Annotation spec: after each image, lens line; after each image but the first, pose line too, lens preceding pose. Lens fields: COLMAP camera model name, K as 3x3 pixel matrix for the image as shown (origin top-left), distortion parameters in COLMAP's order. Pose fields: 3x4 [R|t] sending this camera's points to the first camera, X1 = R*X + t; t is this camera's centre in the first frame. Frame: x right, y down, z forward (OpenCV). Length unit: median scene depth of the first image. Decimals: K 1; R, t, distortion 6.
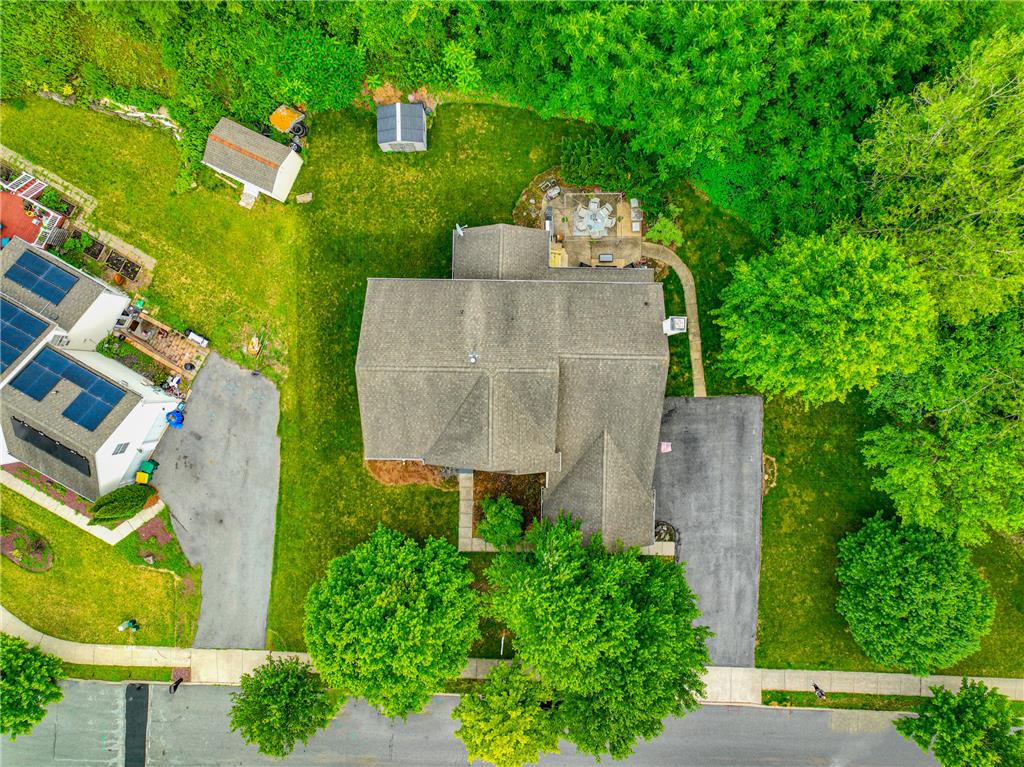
lens RADIAL K [[714.0, 0, 512.0], [0, 714.0, 383.5], [0, 0, 1]] dist [-0.000864, 0.021226]
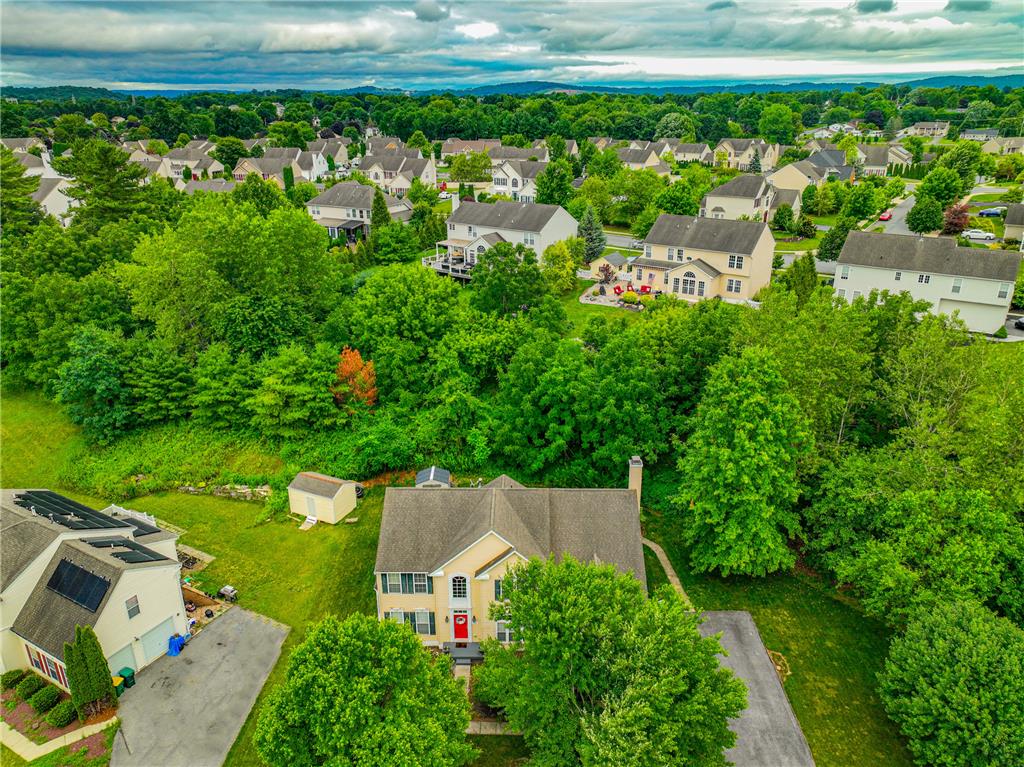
lens RADIAL K [[714.0, 0, 512.0], [0, 714.0, 383.5], [0, 0, 1]] dist [-0.000864, 0.021226]
pose [[1.000000, -0.000169, 0.000640, 0.000769], [0.000658, 0.362500, -0.931983, 0.873157], [-0.000075, 0.931984, 0.362500, 0.300159]]
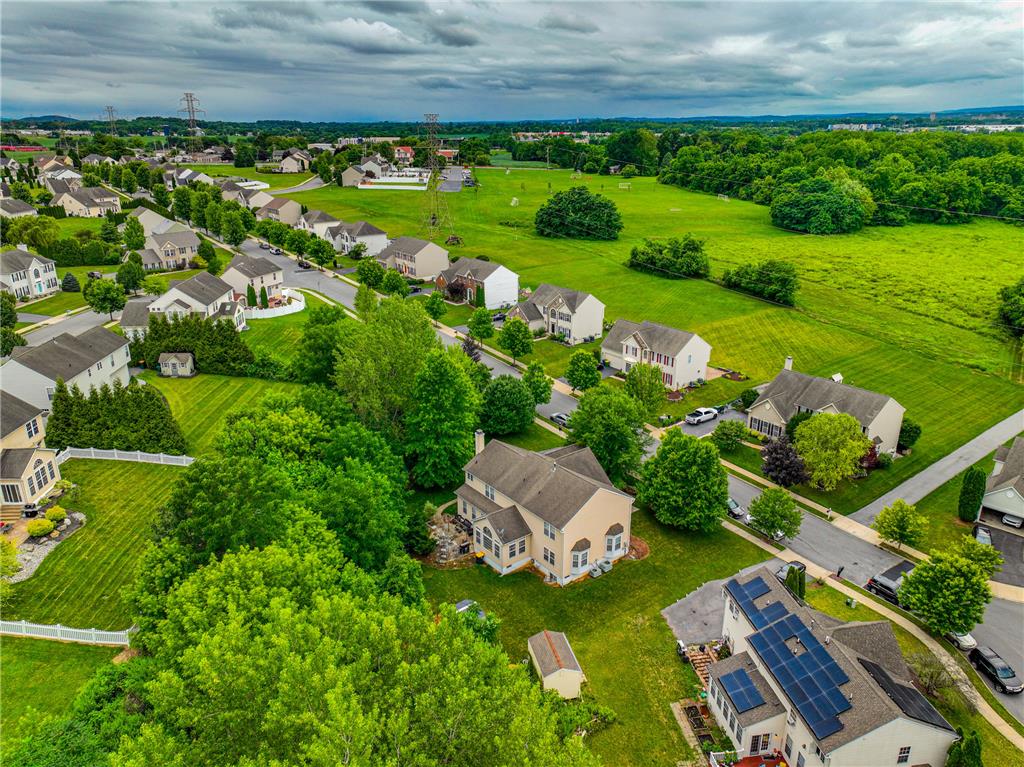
lens RADIAL K [[714.0, 0, 512.0], [0, 714.0, 383.5], [0, 0, 1]] dist [-0.000864, 0.021226]
pose [[-0.623669, -0.261238, 0.736744, -1.111360], [0.781630, -0.219932, 0.583682, -0.992550], [0.009554, 0.939886, 0.341356, 0.086476]]
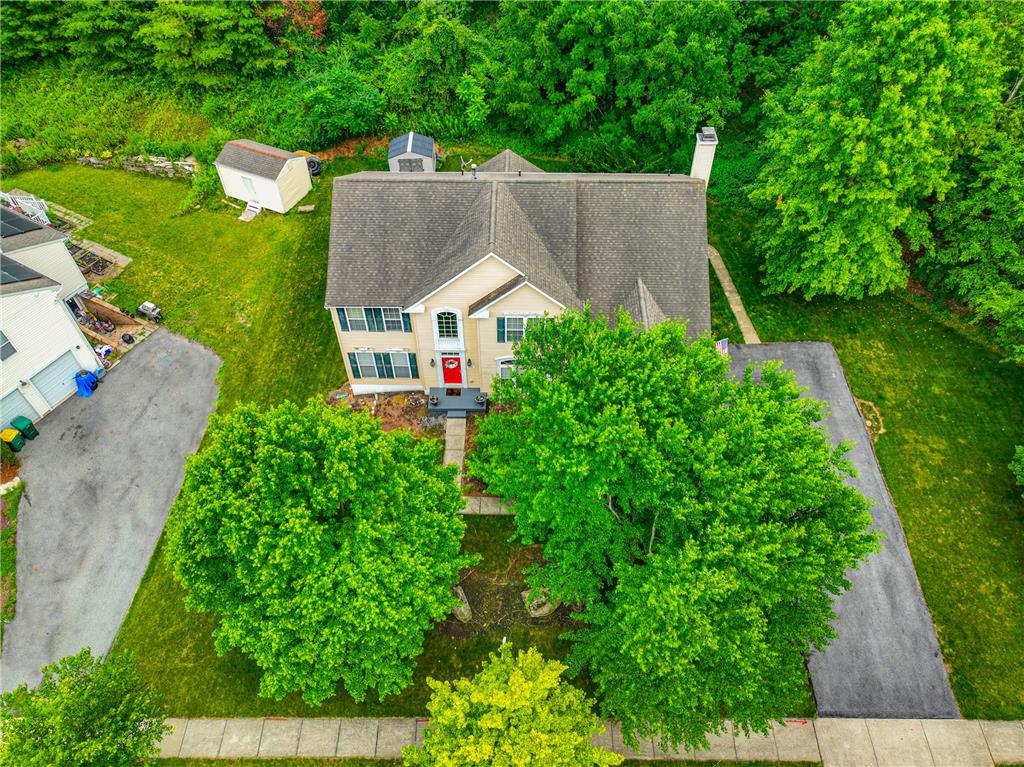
lens RADIAL K [[714.0, 0, 512.0], [0, 714.0, 383.5], [0, 0, 1]] dist [-0.000864, 0.021226]
pose [[0.999999, 0.001709, 0.000101, -0.007263], [-0.001224, 0.754862, -0.655883, 0.573714], [-0.001197, 0.655882, 0.754863, 0.420897]]
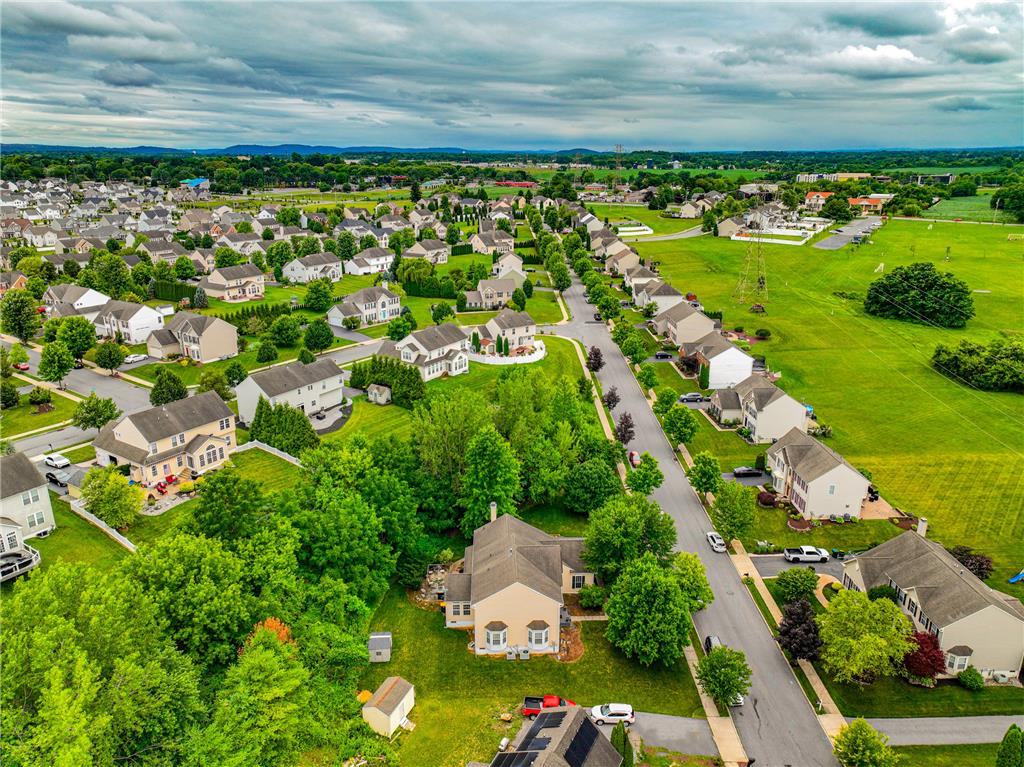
lens RADIAL K [[723.3, 0, 512.0], [0, 723.3, 383.5], [0, 0, 1]] dist [0.000450, 0.034847]
pose [[-0.039780, -0.296044, 0.954345, -1.655947], [0.999097, -0.026038, 0.033568, -0.064868], [0.014912, 0.954819, 0.296813, -0.135305]]
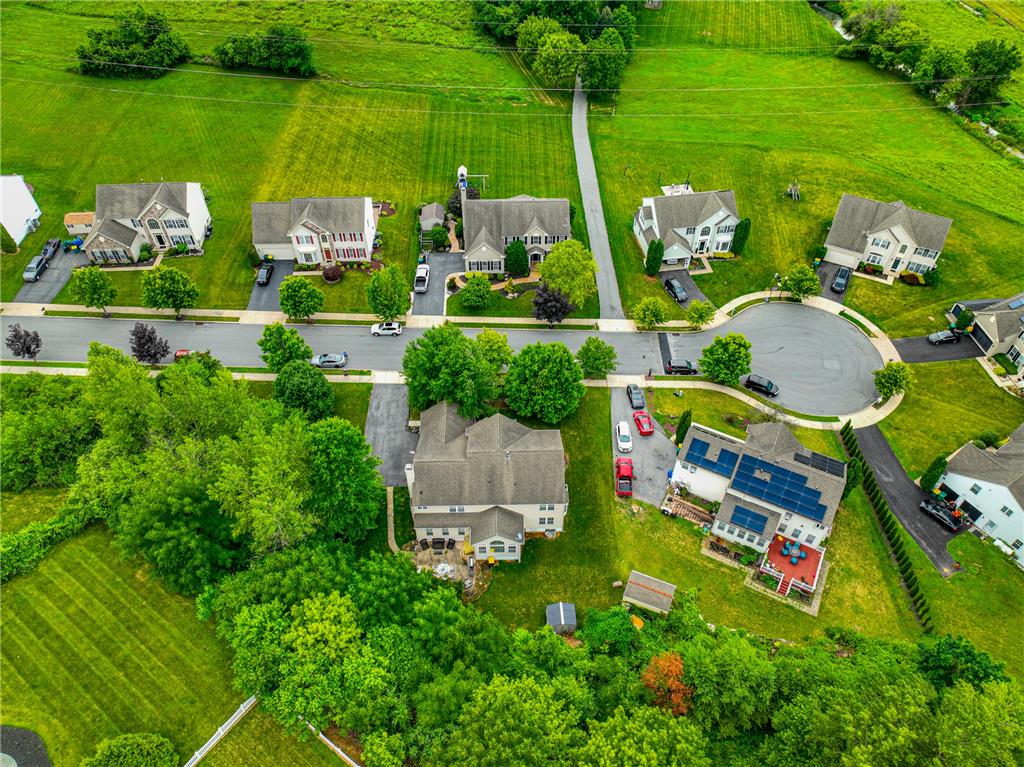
lens RADIAL K [[714.0, 0, 512.0], [0, 714.0, 383.5], [0, 0, 1]] dist [-0.000864, 0.021226]
pose [[-0.999431, 0.028491, -0.018049, -0.028271], [-0.033250, -0.742711, 0.668786, -1.030159], [0.005649, 0.669006, 0.743236, -0.556382]]
